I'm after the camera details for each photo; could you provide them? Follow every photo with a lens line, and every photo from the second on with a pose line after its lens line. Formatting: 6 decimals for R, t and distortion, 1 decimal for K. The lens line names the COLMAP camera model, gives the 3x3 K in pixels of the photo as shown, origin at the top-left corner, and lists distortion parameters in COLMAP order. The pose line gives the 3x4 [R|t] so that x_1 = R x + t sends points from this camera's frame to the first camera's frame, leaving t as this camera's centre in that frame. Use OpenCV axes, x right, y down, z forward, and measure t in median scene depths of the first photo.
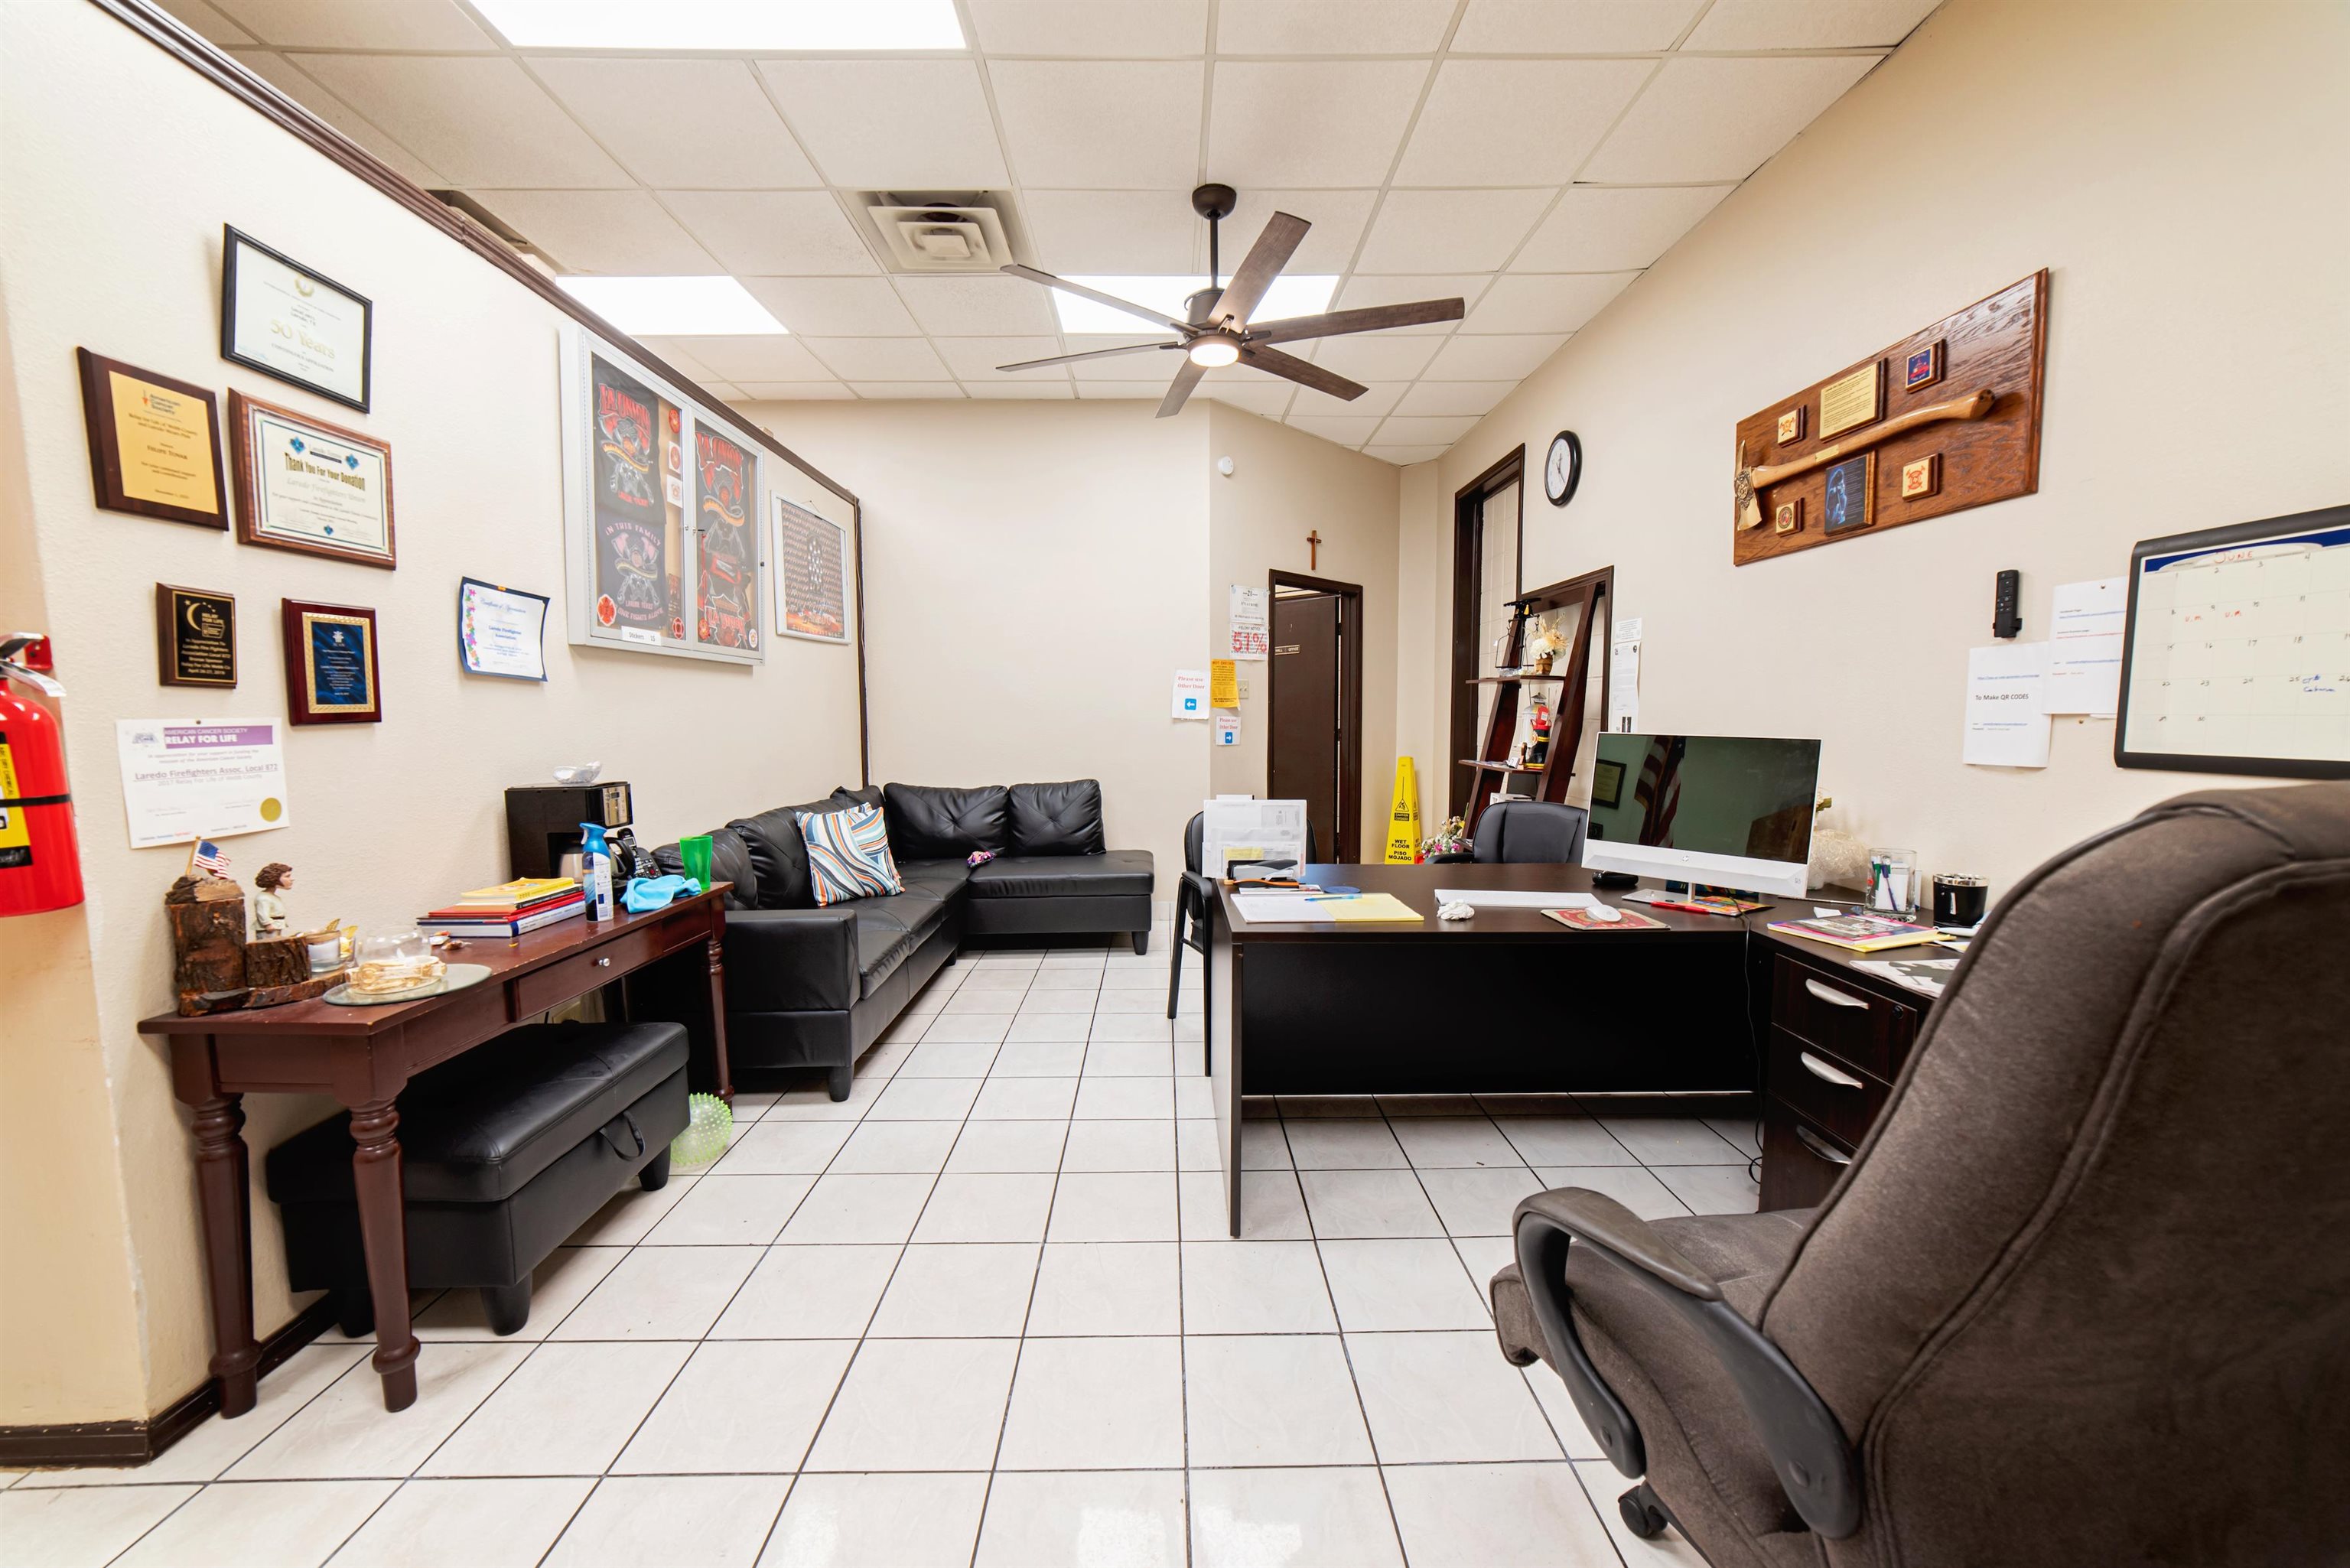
lens RADIAL K [[900.5, 0, 1175.1], [0, 900.5, 795.5], [0, 0, 1]] dist [-0.016129, 0.006445]
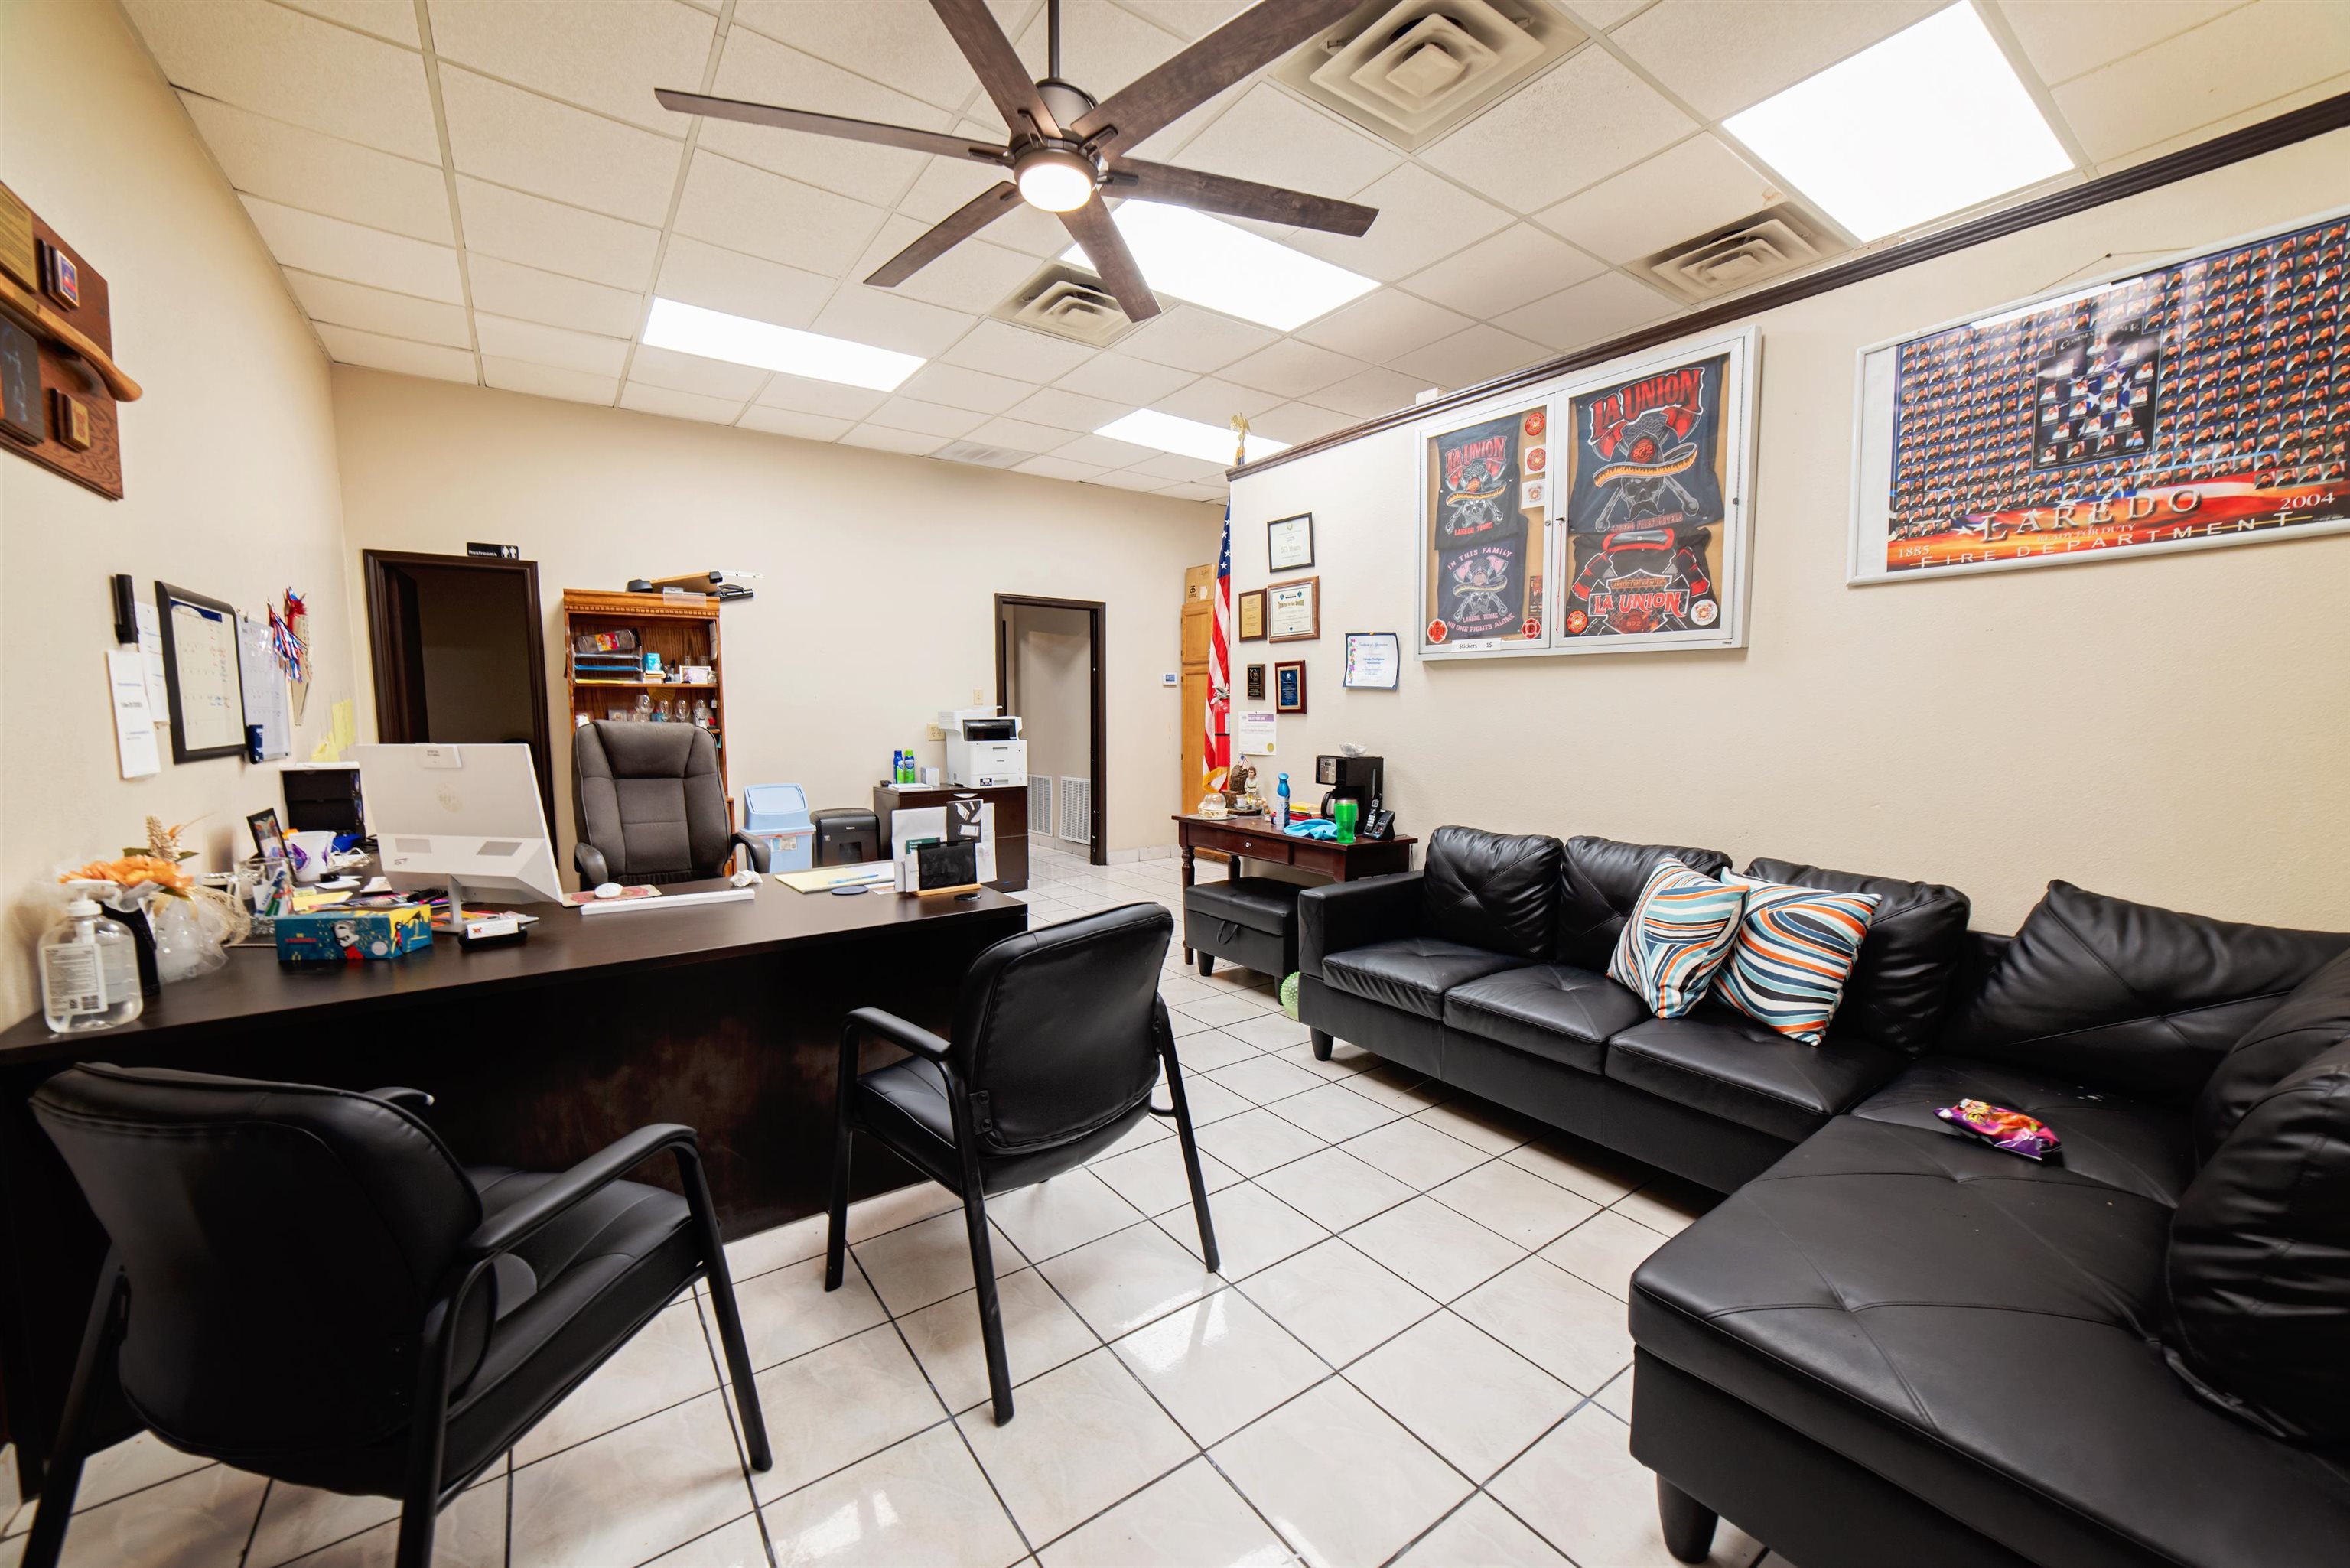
lens RADIAL K [[900.5, 0, 1175.6], [0, 900.5, 780.5], [0, 0, 1]] dist [-0.016129, 0.006445]
pose [[-0.817120, 0.051746, -0.574141, 0.407334], [-0.051095, 0.985542, 0.161544, -0.177291], [0.574199, 0.161337, -0.802662, 1.780388]]
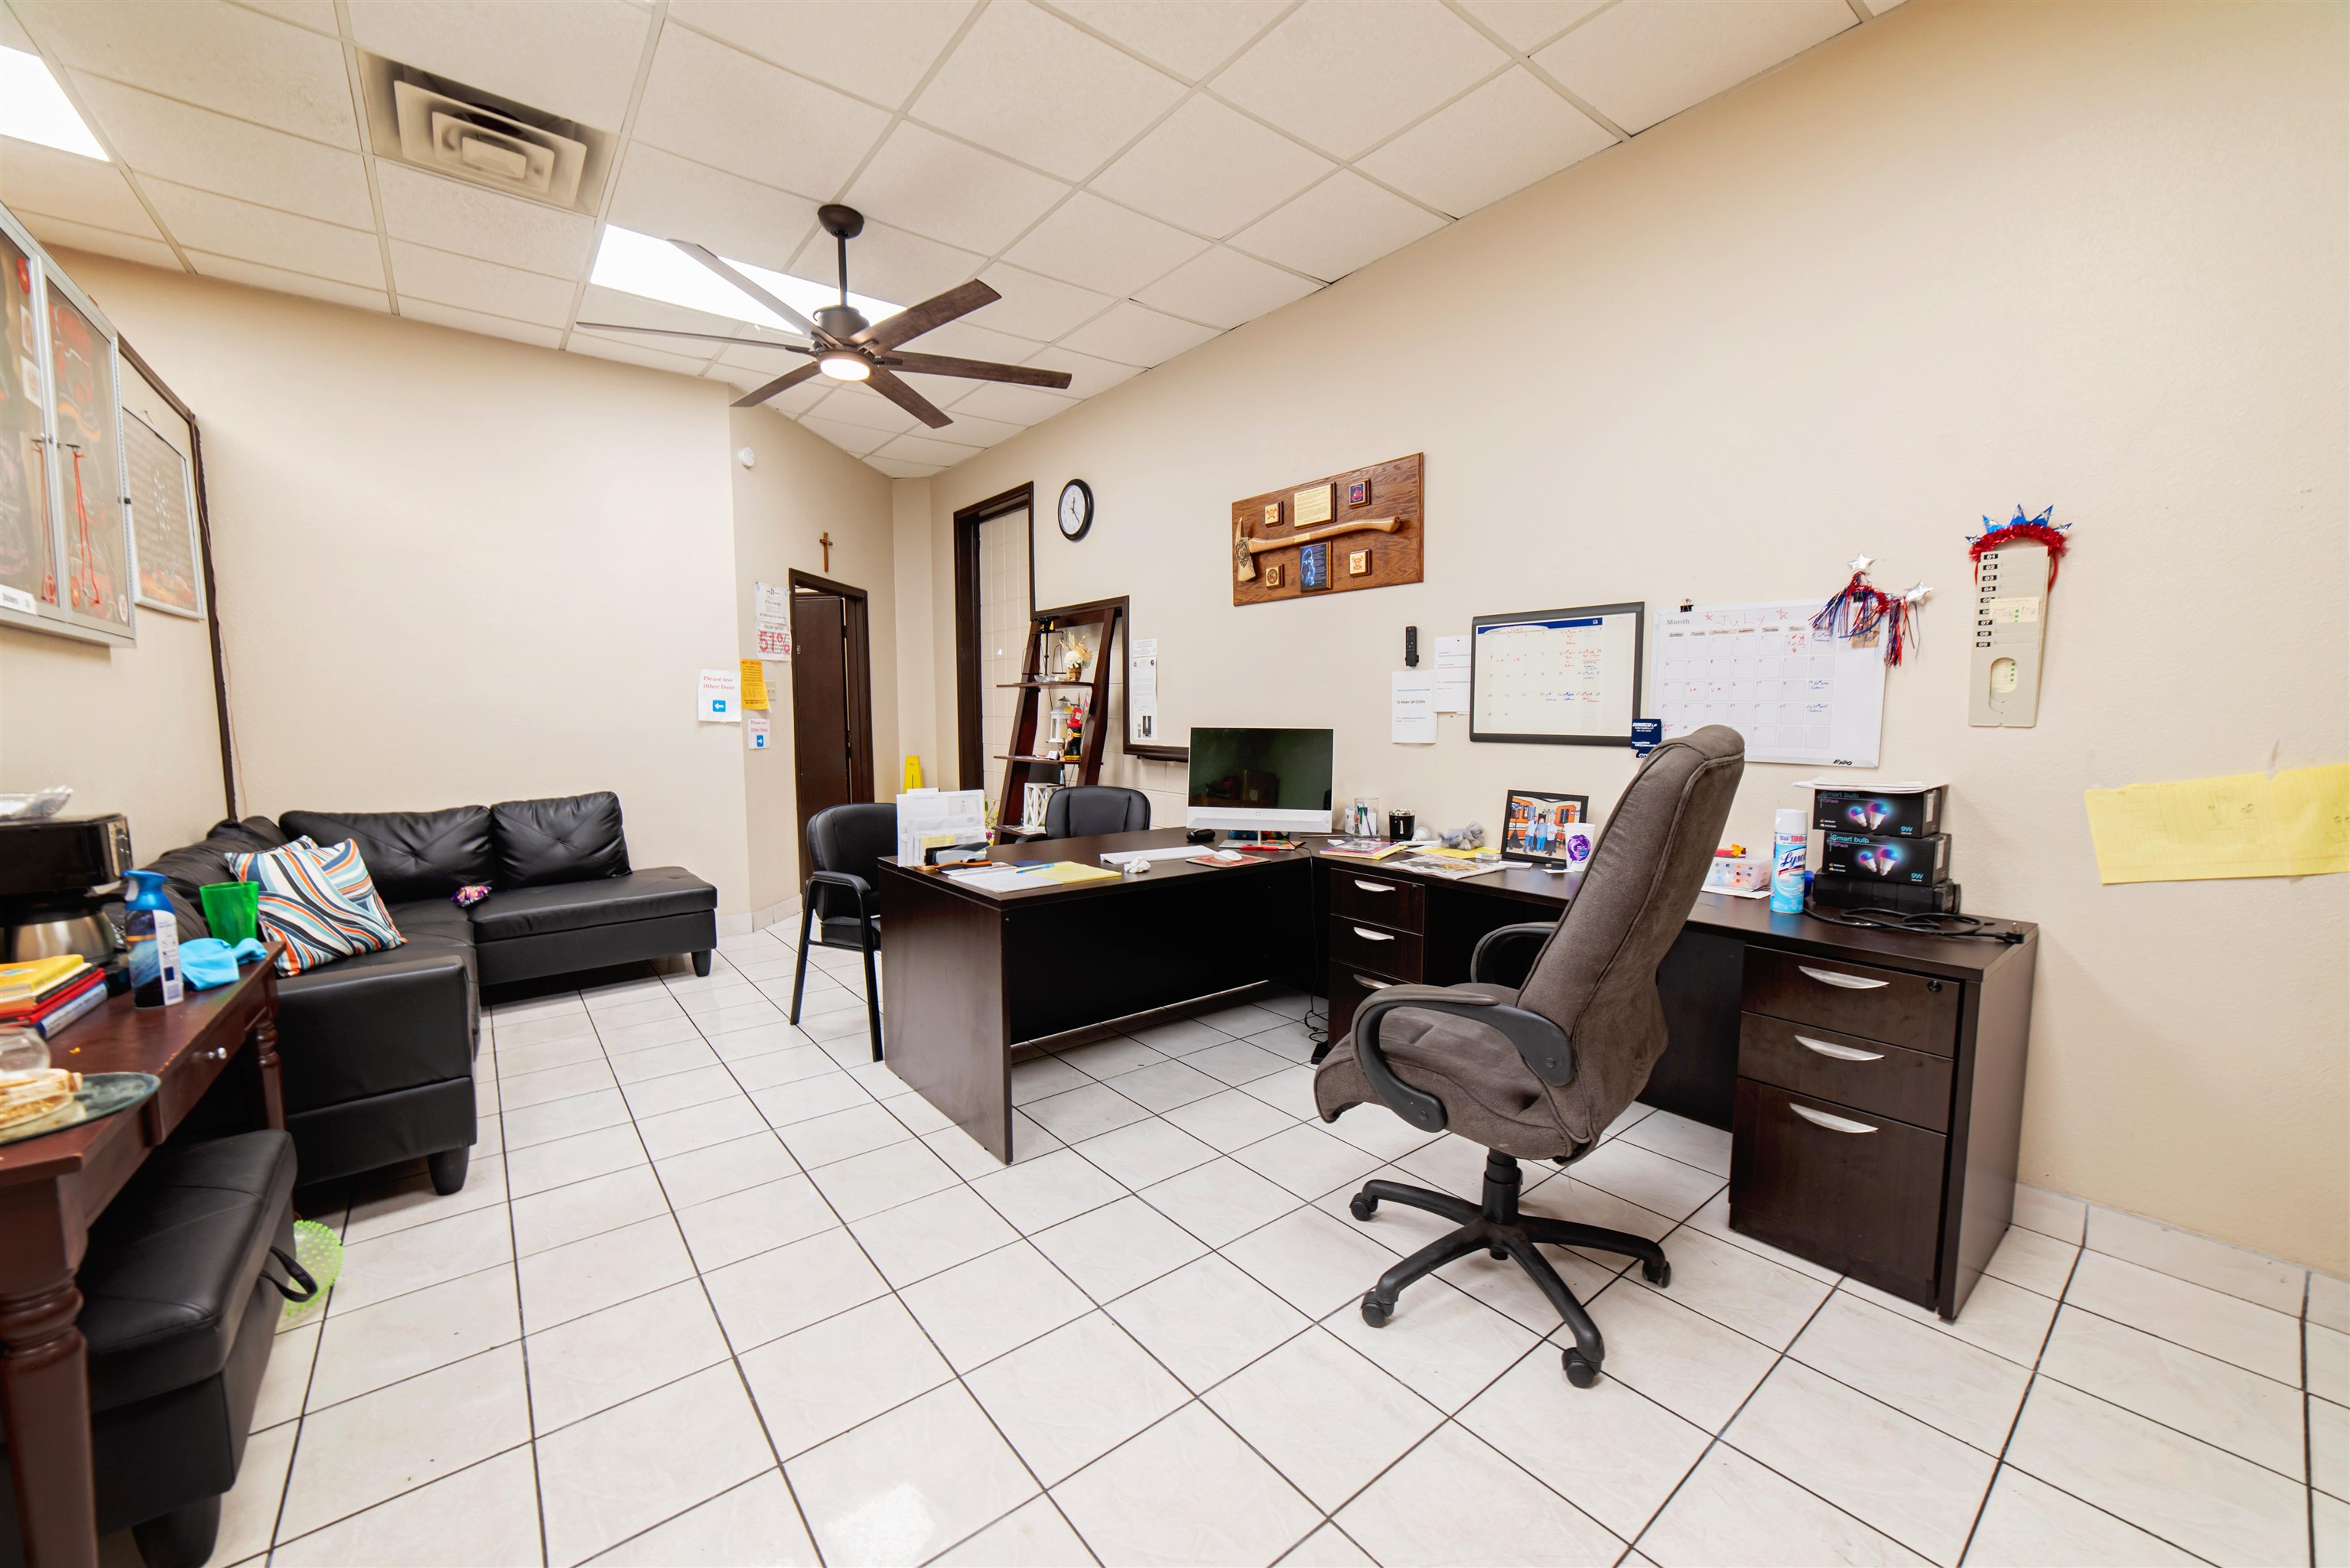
lens RADIAL K [[900.5, 0, 1173.0], [0, 900.5, 798.4], [0, 0, 1]] dist [-0.016129, 0.006445]
pose [[0.791735, -0.059274, 0.607983, -0.335169], [0.059073, 0.998046, 0.020375, 0.006745], [-0.608002, 0.019784, 0.793689, -0.045032]]
